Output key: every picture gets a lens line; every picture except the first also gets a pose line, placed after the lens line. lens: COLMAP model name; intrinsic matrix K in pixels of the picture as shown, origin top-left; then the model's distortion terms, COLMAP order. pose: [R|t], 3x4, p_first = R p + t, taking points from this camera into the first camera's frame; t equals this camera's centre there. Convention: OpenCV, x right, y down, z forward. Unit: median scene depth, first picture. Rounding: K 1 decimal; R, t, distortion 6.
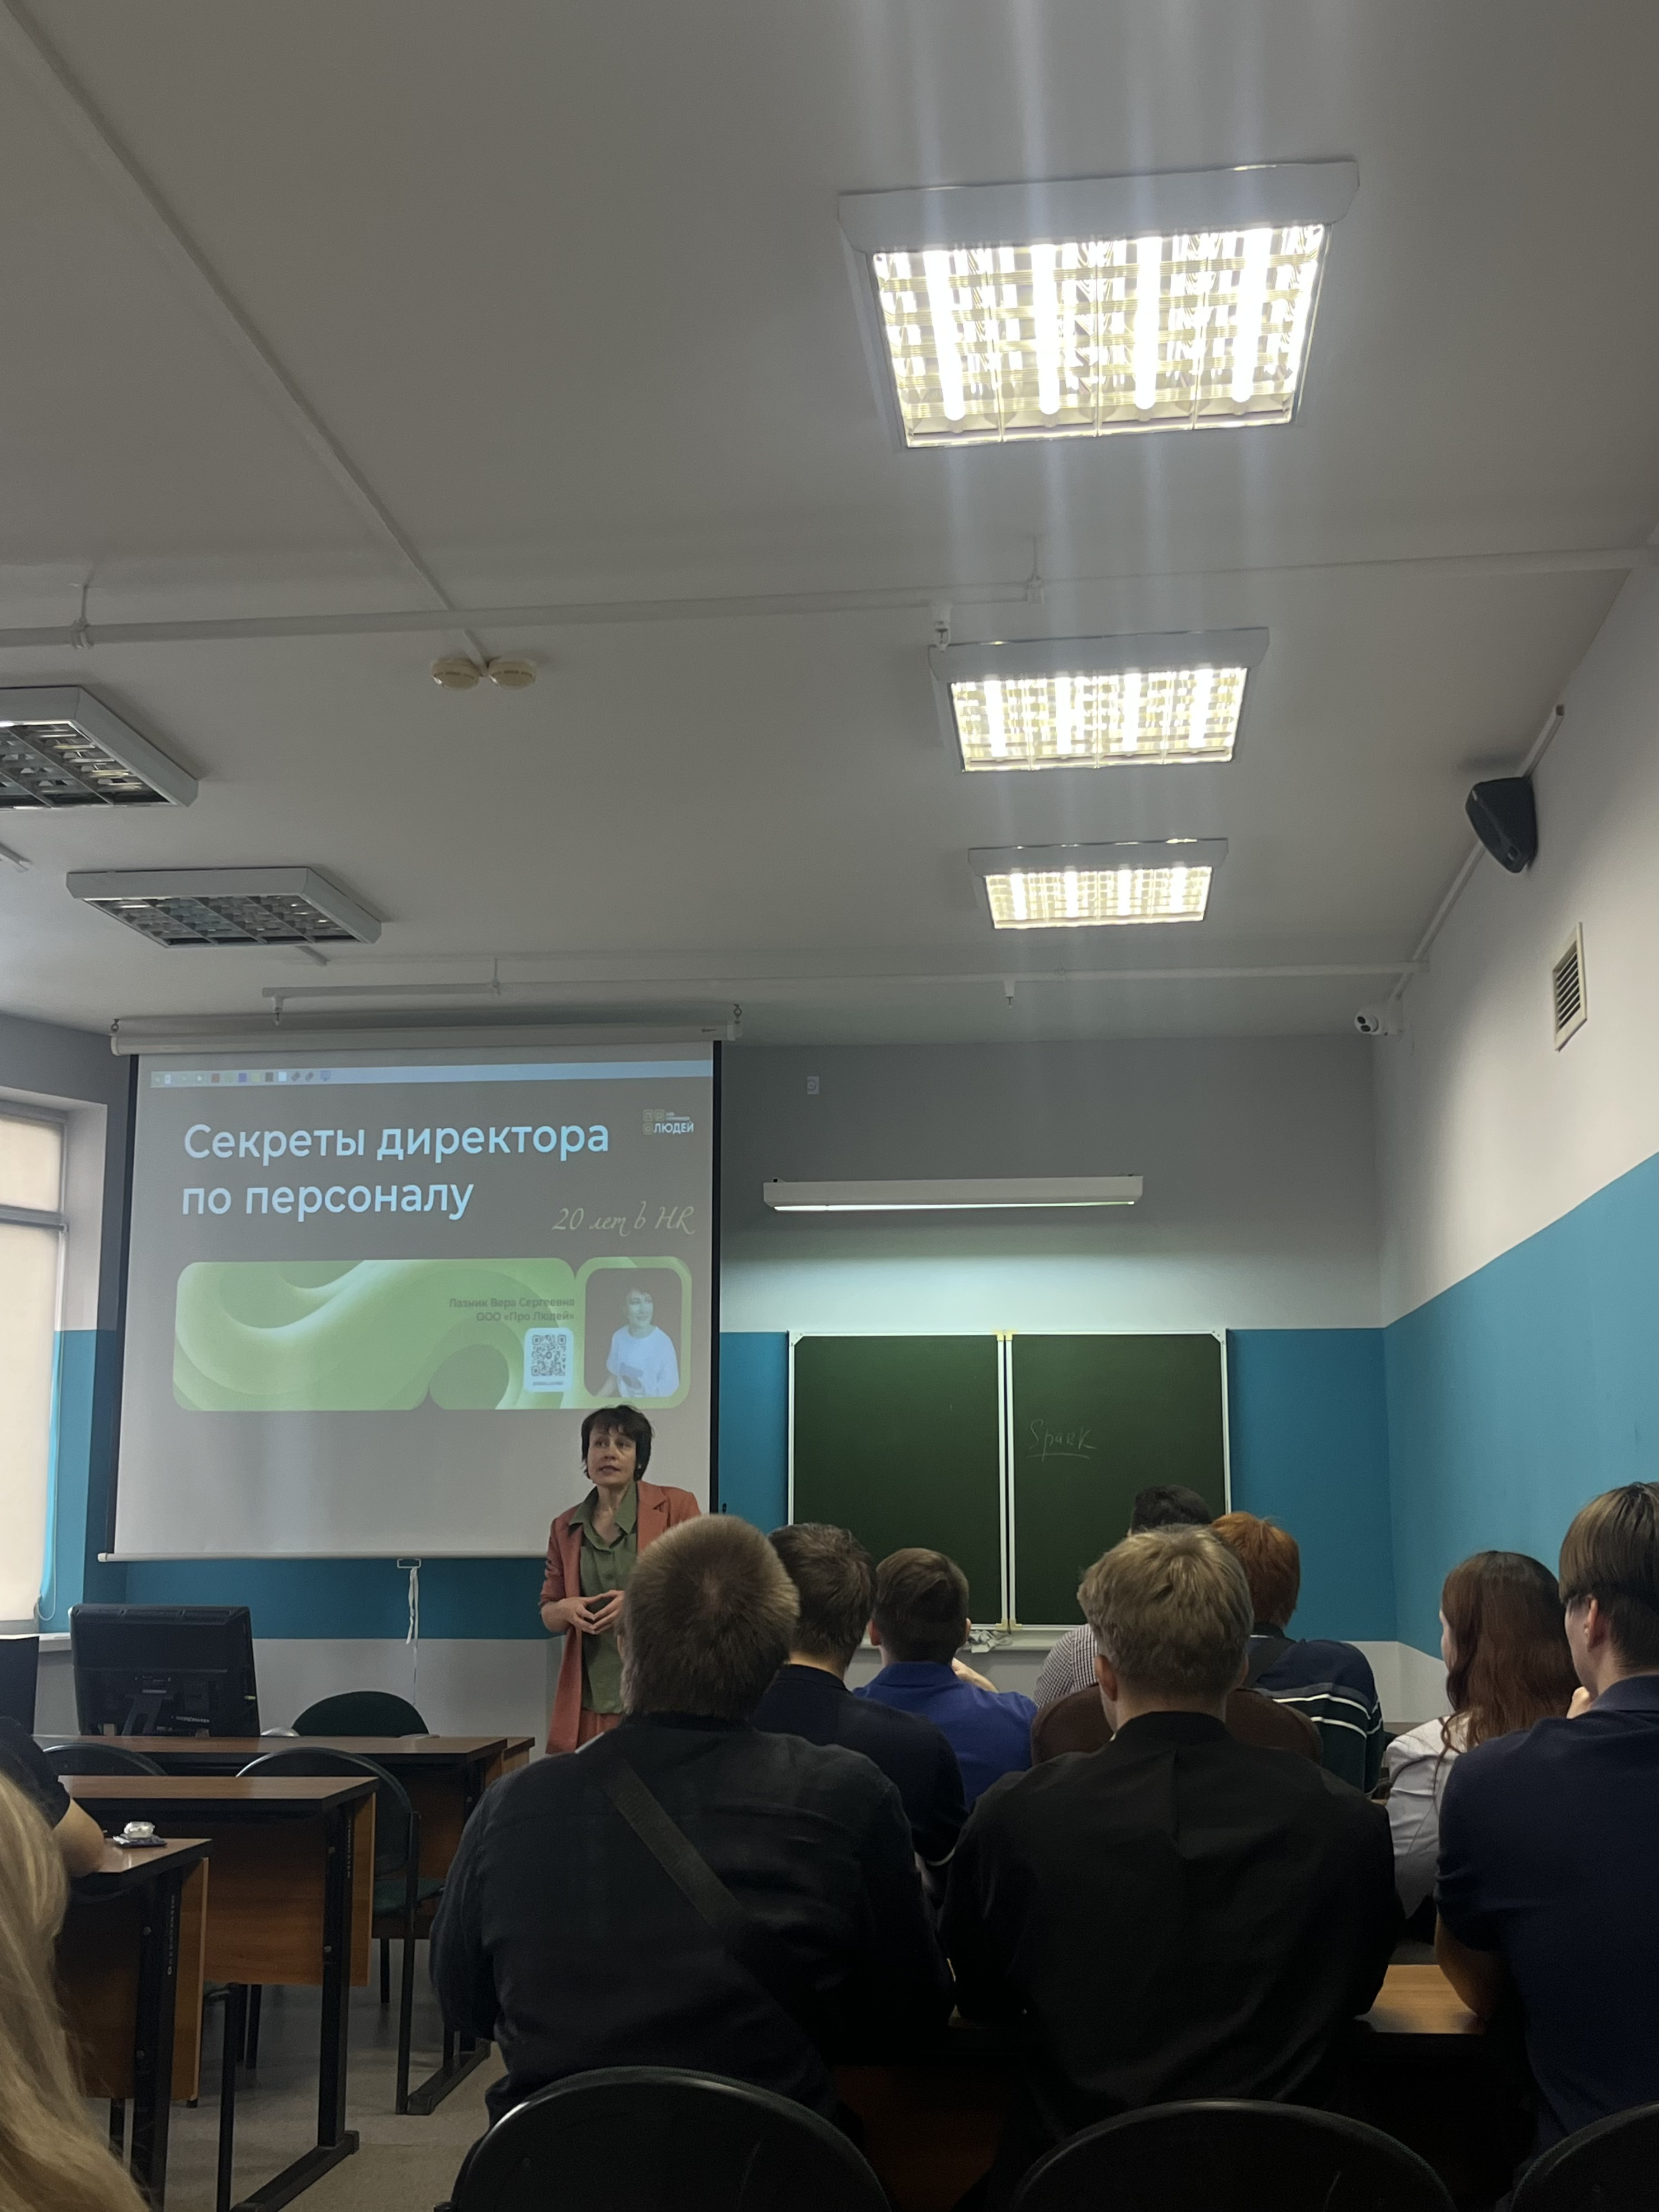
lens RADIAL K [[2412.8, 0, 829.5], [0, 2412.8, 1106.0], [0, 0, 1]] dist [0.167423, -0.733144]
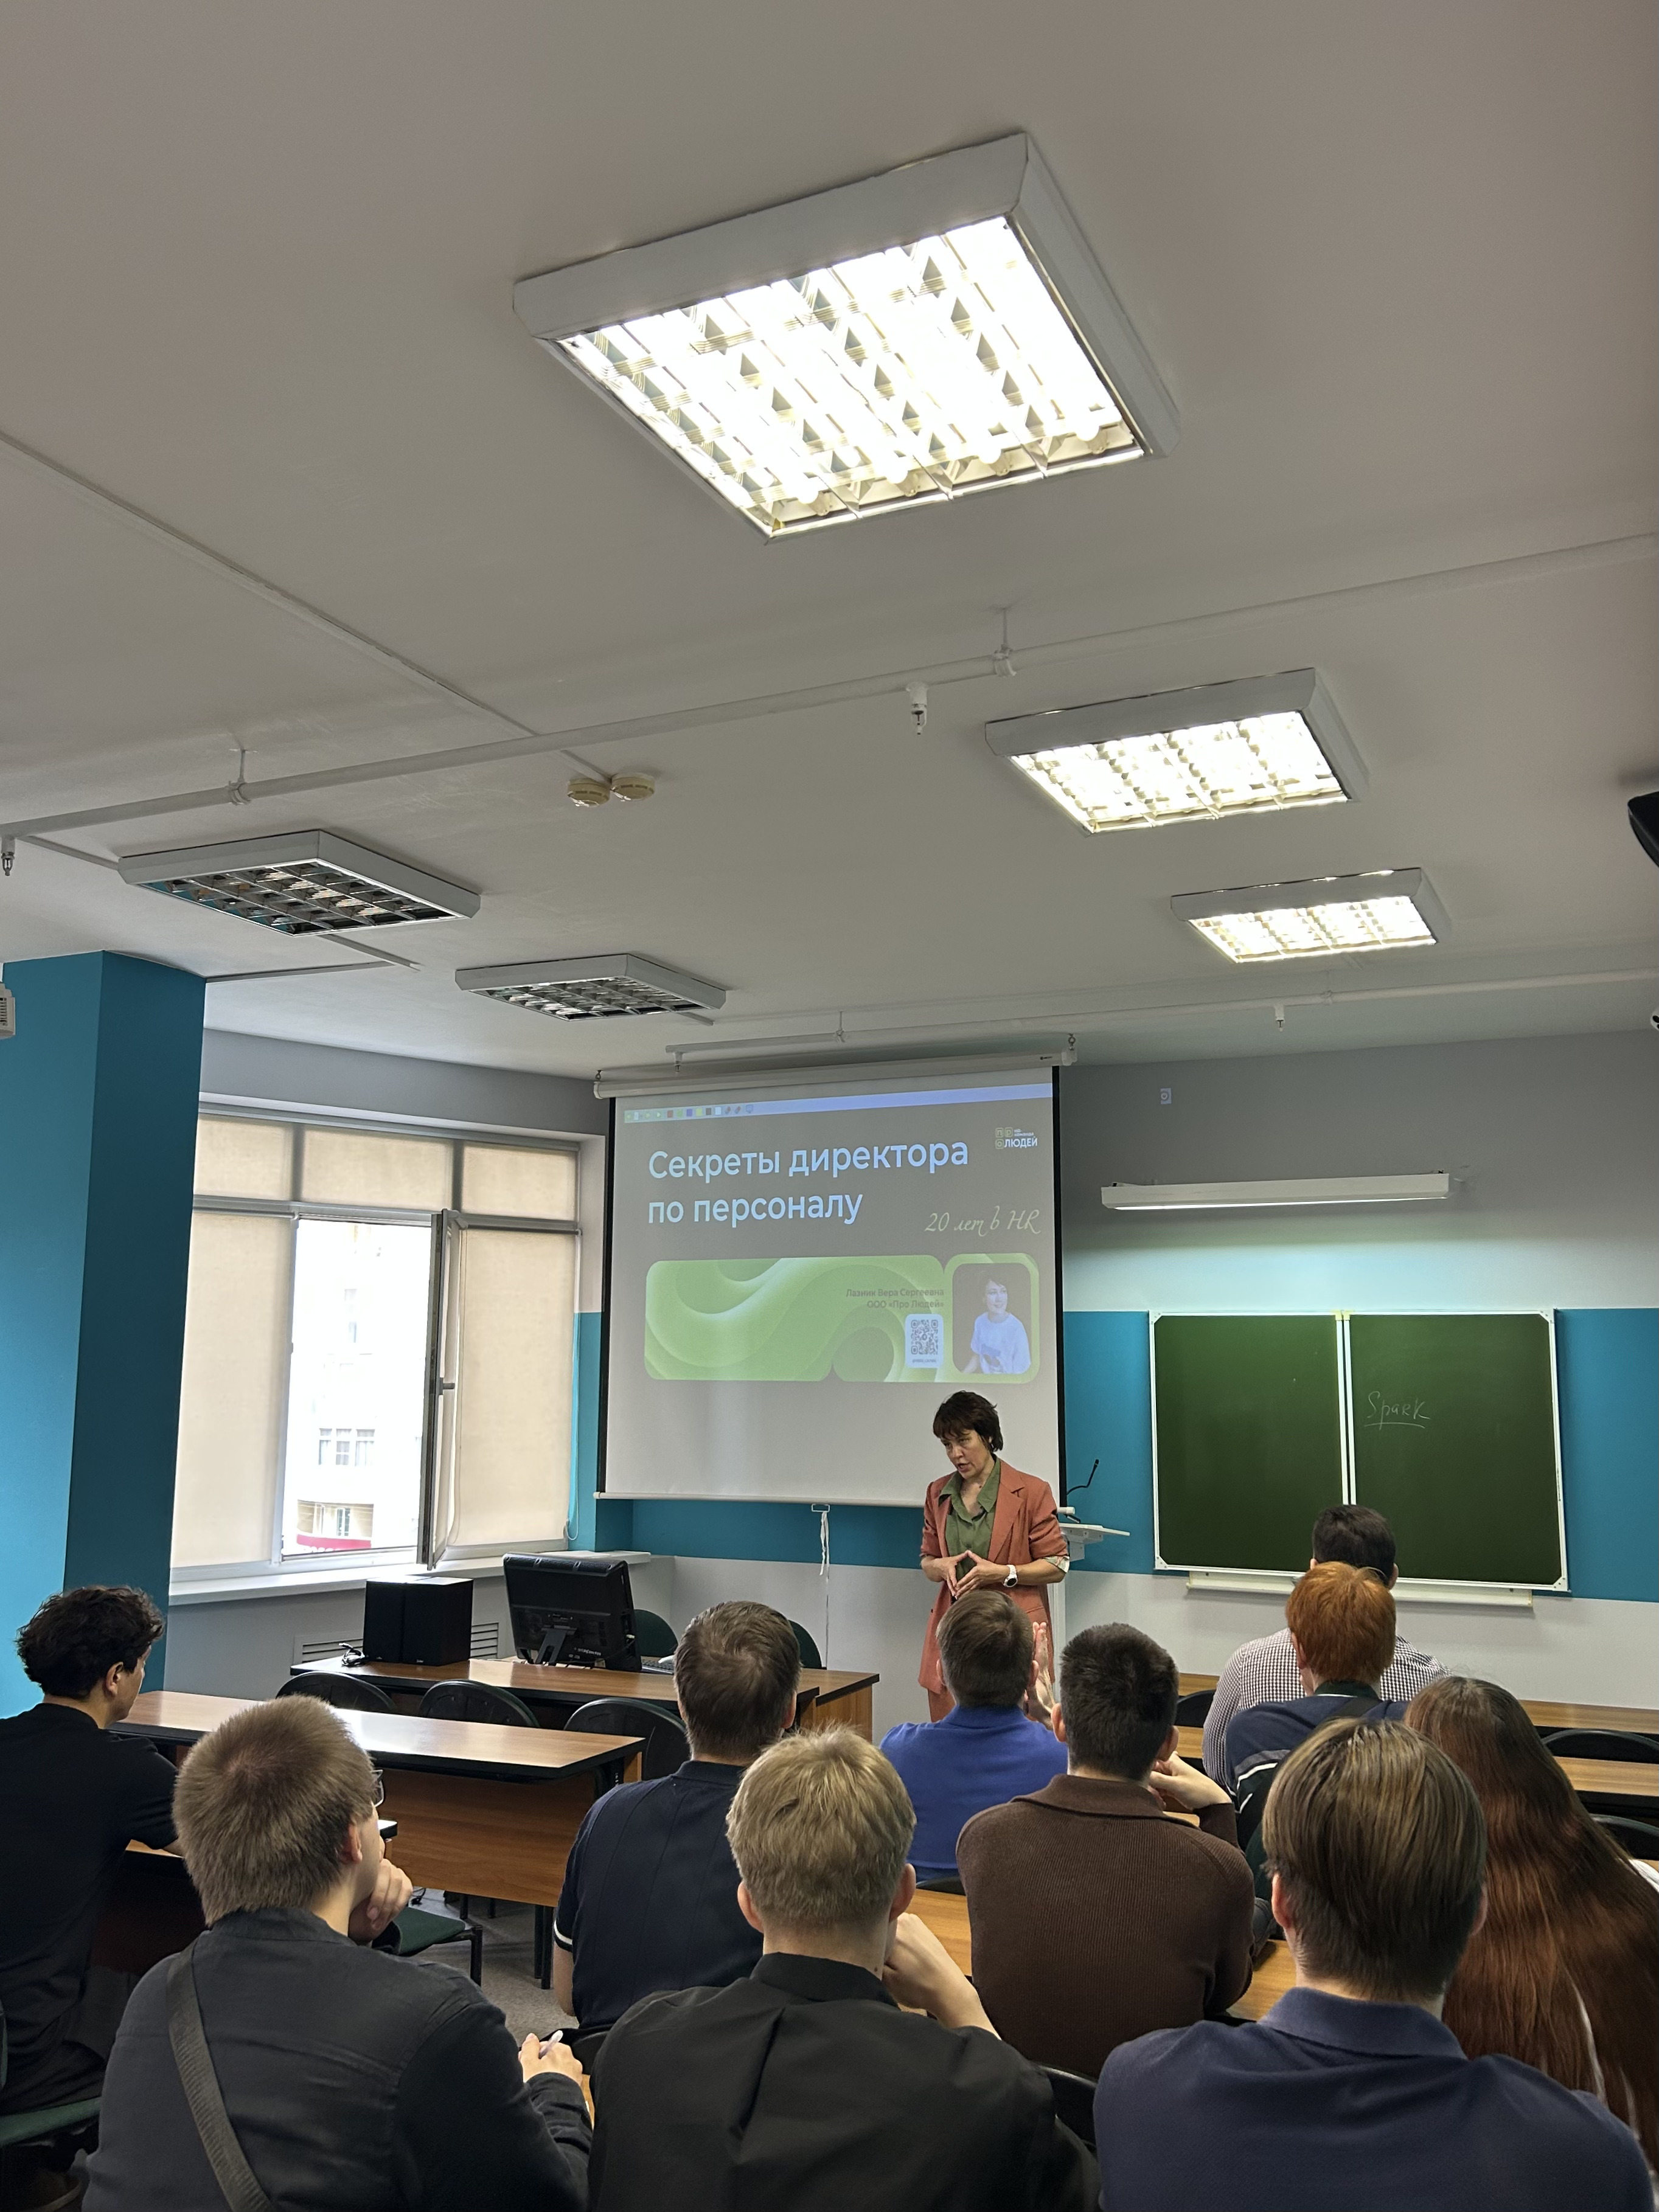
lens RADIAL K [[1833.4, 0, 829.5], [0, 1833.4, 1106.0], [0, 0, 1]] dist [0.074768, -0.007071]
pose [[0.948428, -0.040308, -0.314419, 0.126999], [0.045033, 0.998955, 0.007776, -0.019730], [0.313777, -0.021534, 0.949252, 0.128153]]
